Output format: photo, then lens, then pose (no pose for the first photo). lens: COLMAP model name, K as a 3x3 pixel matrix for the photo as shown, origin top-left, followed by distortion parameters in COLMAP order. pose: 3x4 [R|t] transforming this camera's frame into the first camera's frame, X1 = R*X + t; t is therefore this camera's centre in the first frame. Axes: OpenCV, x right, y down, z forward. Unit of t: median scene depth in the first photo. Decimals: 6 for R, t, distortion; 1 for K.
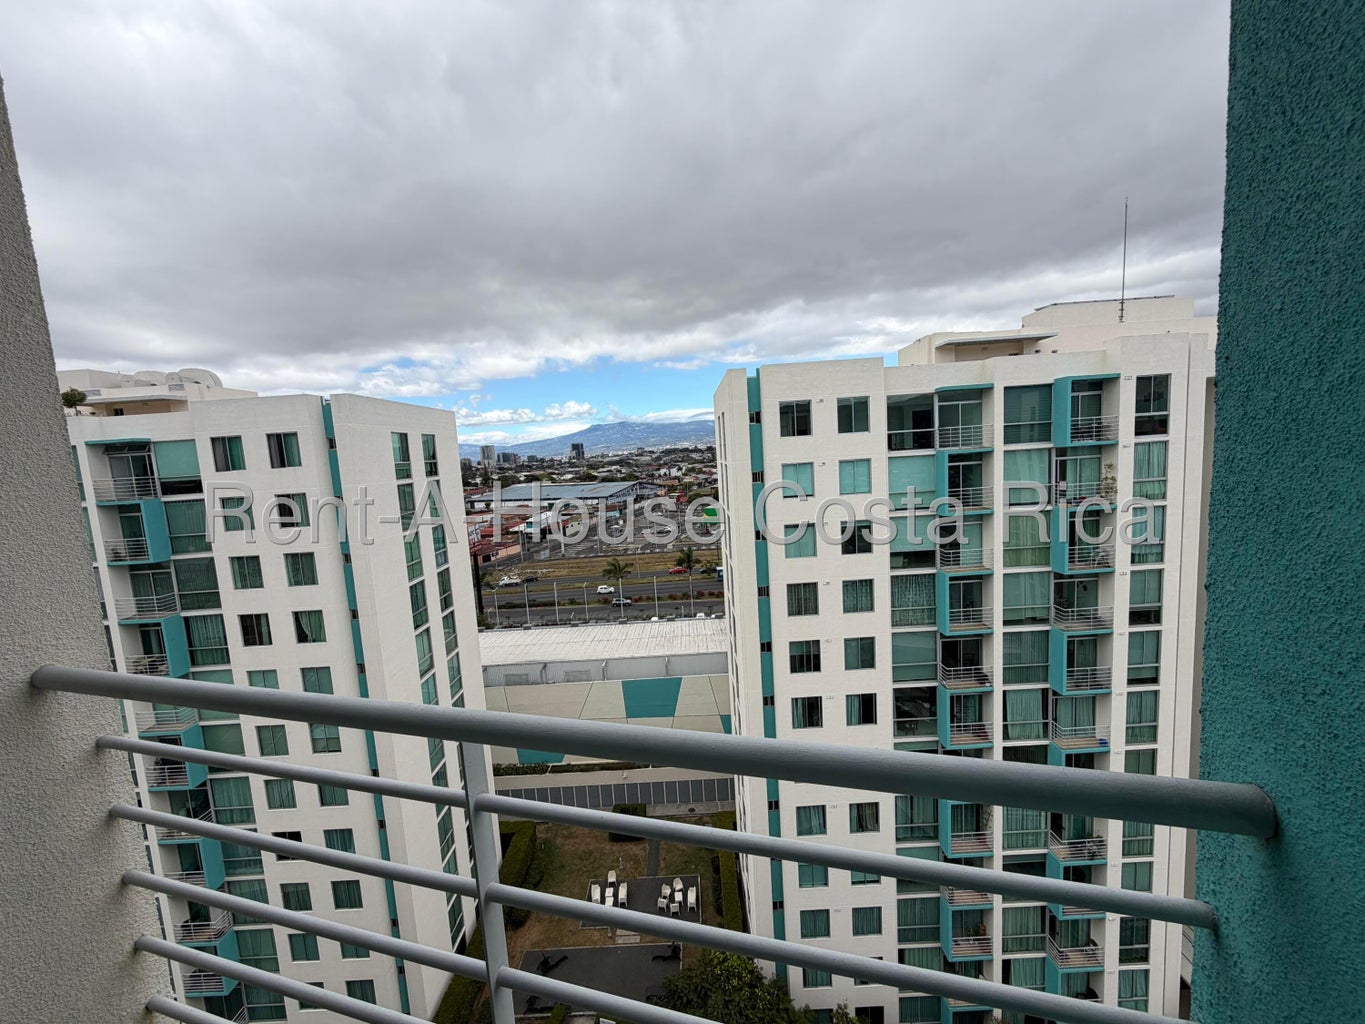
lens RADIAL K [[542.3, 0, 679.9], [0, 542.3, 509.3], [0, 0, 1]] dist [0.000386, 0.000360]
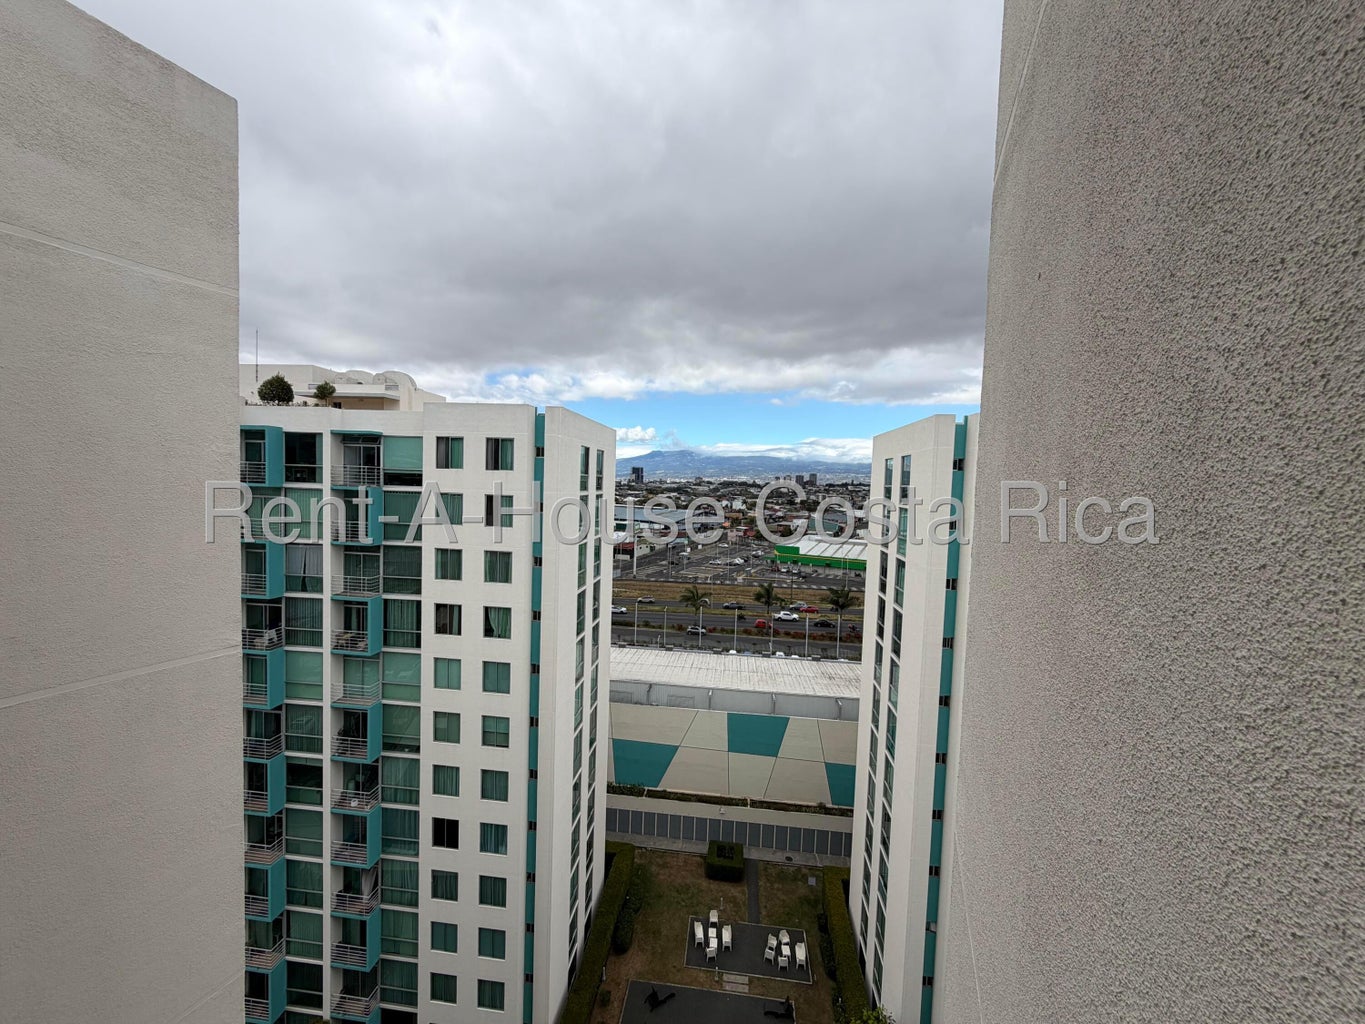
lens RADIAL K [[542.3, 0, 679.9], [0, 542.3, 509.3], [0, 0, 1]] dist [0.000386, 0.000360]
pose [[0.990035, 0.100771, -0.098368, -0.196902], [-0.106115, 0.993062, -0.050679, 0.011681], [0.092579, 0.060612, 0.993859, -0.016845]]
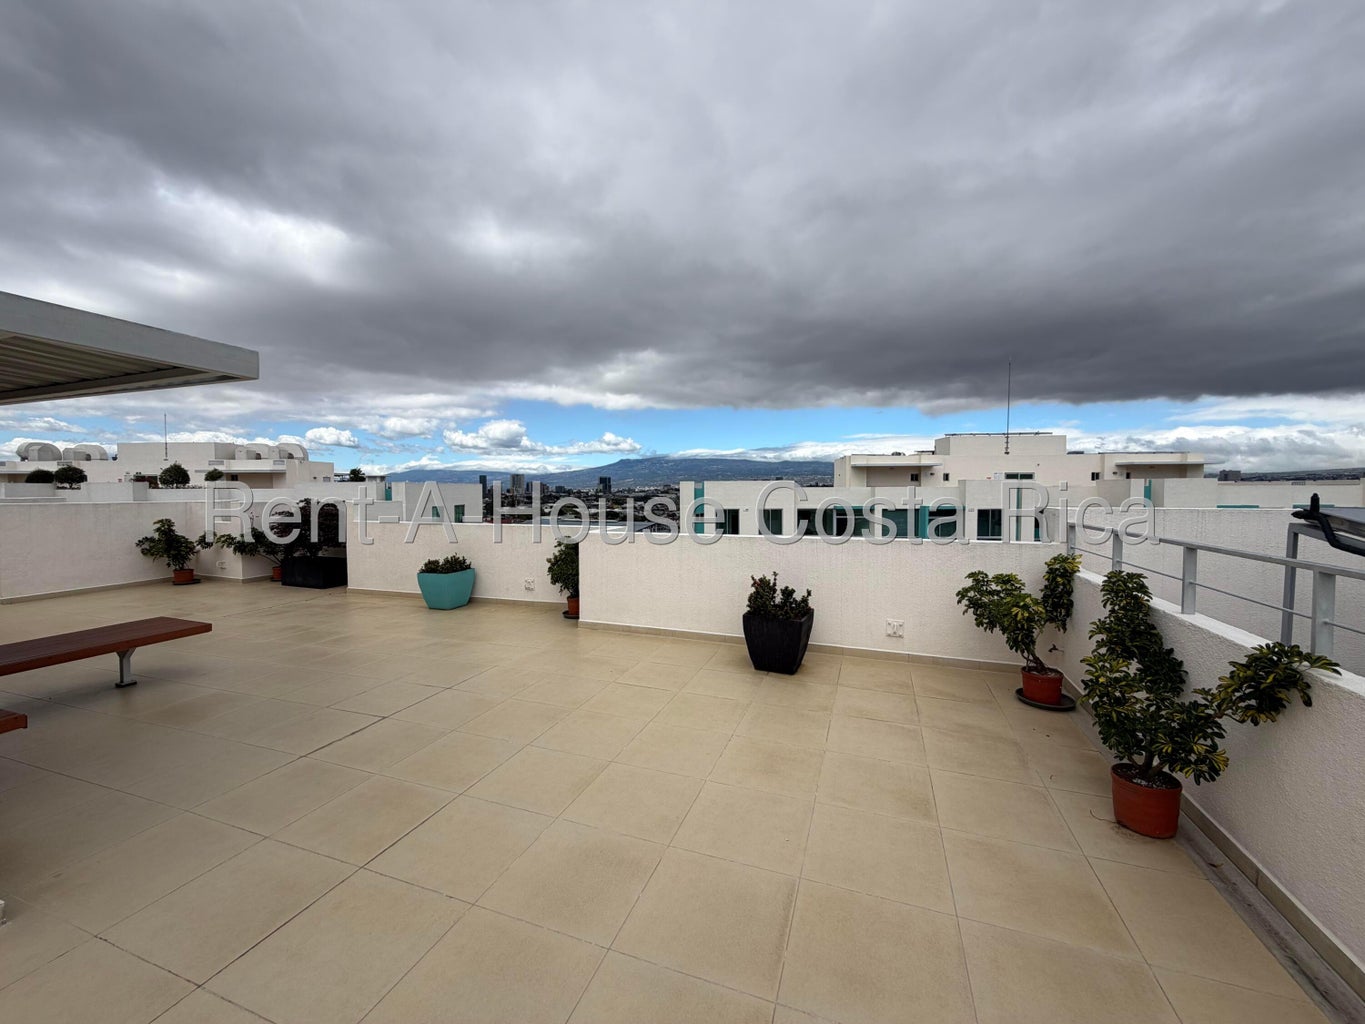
lens RADIAL K [[542.3, 0, 679.9], [0, 542.3, 509.3], [0, 0, 1]] dist [0.000386, 0.000360]
pose [[0.997153, 0.059463, -0.046371, 0.110719], [-0.062544, 0.995715, -0.068111, -0.071617], [0.042122, 0.070817, 0.996600, -0.252306]]
